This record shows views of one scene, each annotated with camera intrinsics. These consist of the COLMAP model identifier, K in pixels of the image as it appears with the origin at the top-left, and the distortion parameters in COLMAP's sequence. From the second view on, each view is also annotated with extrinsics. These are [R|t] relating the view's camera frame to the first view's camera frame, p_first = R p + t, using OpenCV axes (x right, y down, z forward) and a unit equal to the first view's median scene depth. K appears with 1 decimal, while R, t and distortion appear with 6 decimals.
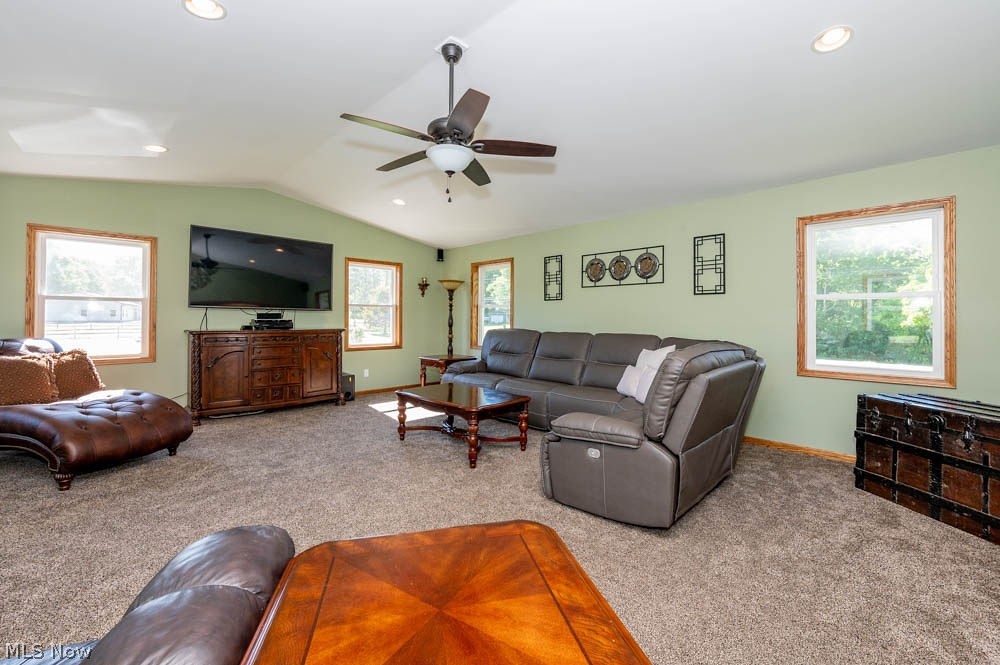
lens RADIAL K [[416.7, 0, 493.9], [0, 416.7, 313.1], [0, 0, 1]] dist [-0.001464, 0.000148]
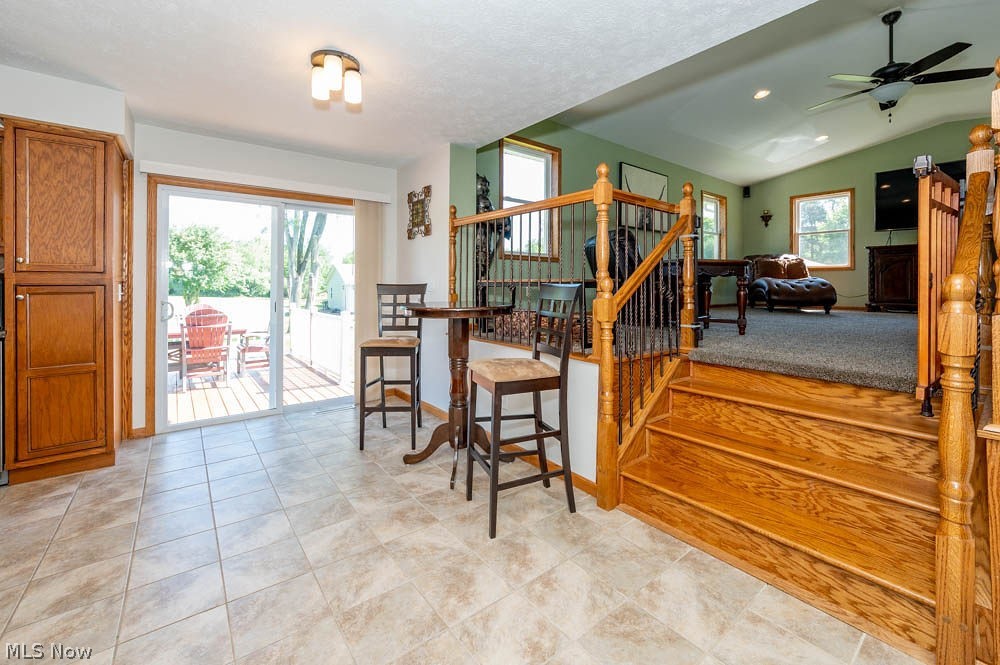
lens RADIAL K [[418.0, 0, 497.9], [0, 418.0, 284.9], [0, 0, 1]] dist [-0.003205, 0.000030]
pose [[-0.125372, -0.002496, -0.992107, 0.796407], [0.003643, 0.999989, -0.002976, 0.160171], [0.992103, -0.003988, -0.125361, -0.096230]]
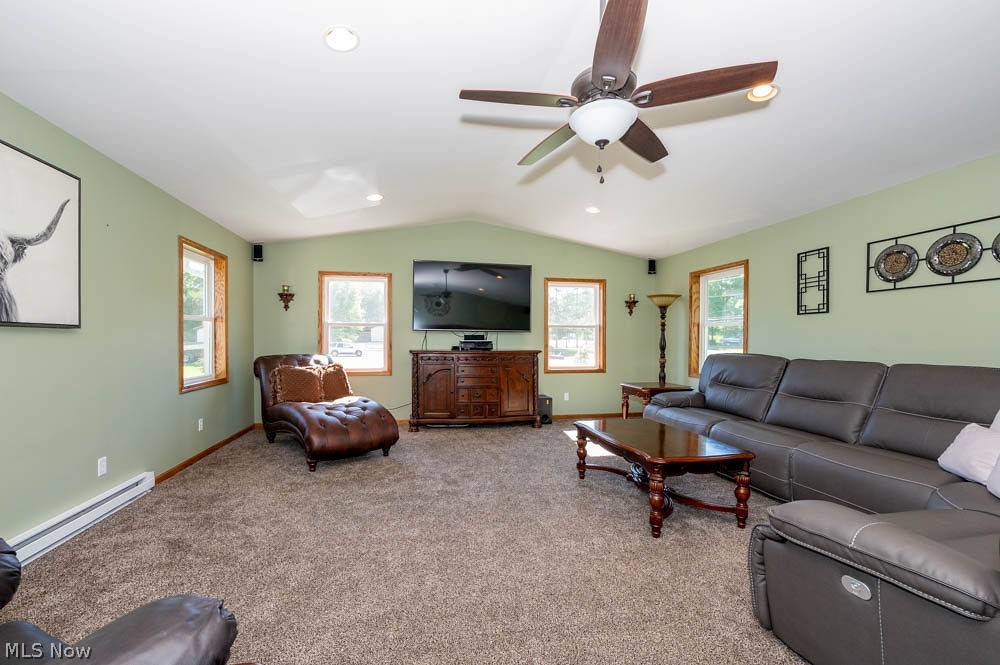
lens RADIAL K [[404.0, 0, 480.5], [0, 404.0, 341.4], [0, 0, 1]] dist [-0.020608, 0.009241]
pose [[0.828962, 0.002508, -0.559300, 0.062255], [0.006571, 0.999877, 0.014223, 0.002319], [0.559267, -0.015465, 0.828843, 0.149125]]
